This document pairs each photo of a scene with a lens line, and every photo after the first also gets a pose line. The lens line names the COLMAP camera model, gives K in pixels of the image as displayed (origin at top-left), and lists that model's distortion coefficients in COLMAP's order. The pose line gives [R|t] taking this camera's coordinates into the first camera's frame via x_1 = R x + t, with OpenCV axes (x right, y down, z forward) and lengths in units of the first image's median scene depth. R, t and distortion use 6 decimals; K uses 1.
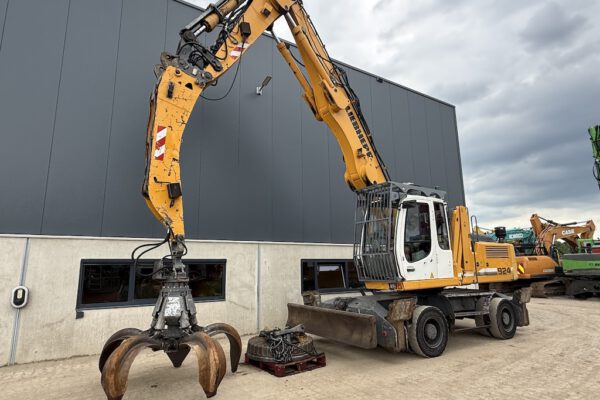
lens RADIAL K [[351.2, 0, 291.5], [0, 351.2, 196.1], [0, 0, 1]] dist [-0.023653, 0.009840]
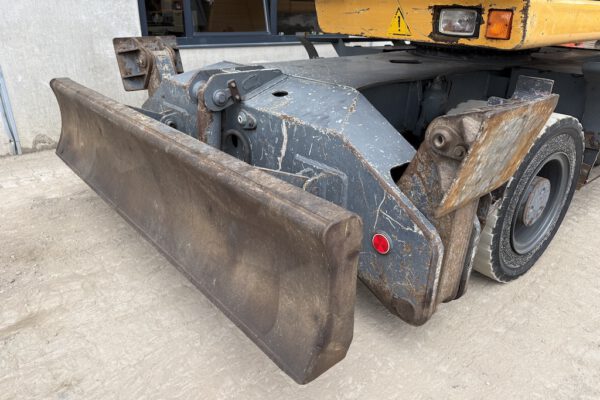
lens RADIAL K [[426.8, 0, 297.2], [0, 426.8, 195.9], [0, 0, 1]] dist [0.052160, -0.034806]
pose [[0.988505, -0.040042, 0.145789, 0.155807], [-0.049078, 0.827083, 0.559934, 0.196240], [-0.143001, -0.560652, 0.815610, 0.729129]]
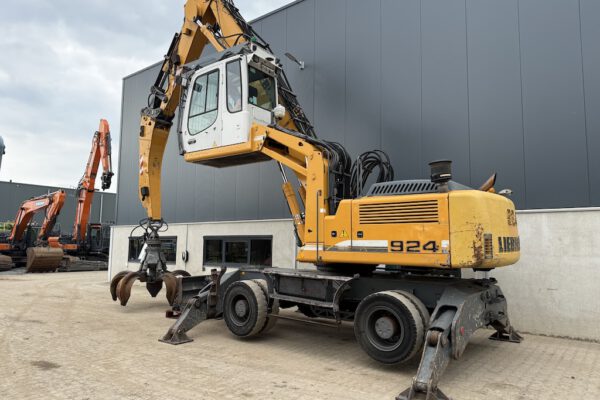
lens RADIAL K [[460.7, 0, 336.2], [0, 460.7, 195.4], [0, 0, 1]] dist [0.052175, 0.020081]
pose [[0.334084, -0.095339, -0.937709, 1.590603], [0.165277, 0.985382, -0.041302, 0.187648], [0.927939, -0.141183, 0.344958, 0.831324]]
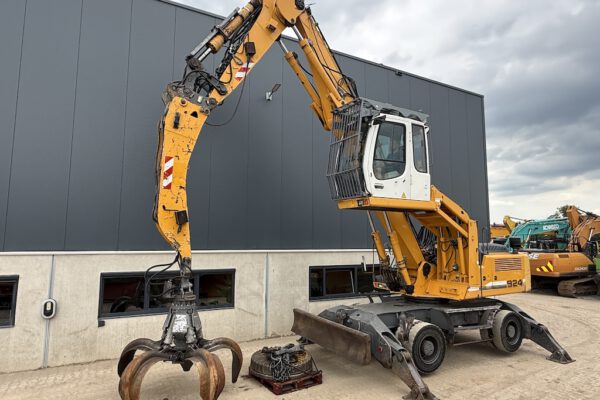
lens RADIAL K [[370.7, 0, 292.5], [0, 370.7, 194.9], [0, 0, 1]] dist [-0.016240, -0.005076]
pose [[0.997530, 0.007292, -0.069864, 0.068363], [-0.002650, 0.997796, 0.066307, -0.129387], [0.070193, -0.065958, 0.995350, -0.083511]]
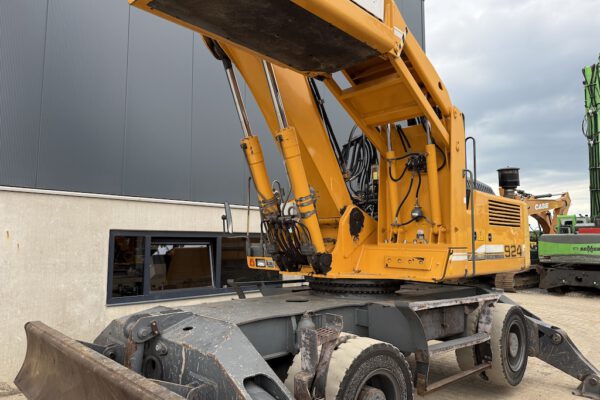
lens RADIAL K [[426.8, 0, 295.9], [0, 426.8, 209.6], [0, 0, 1]] dist [0.052160, -0.034806]
pose [[0.979765, 0.022264, 0.198908, 0.212997], [-0.043403, 0.993780, 0.102555, 0.130211], [-0.195387, -0.109113, 0.974637, 0.567836]]
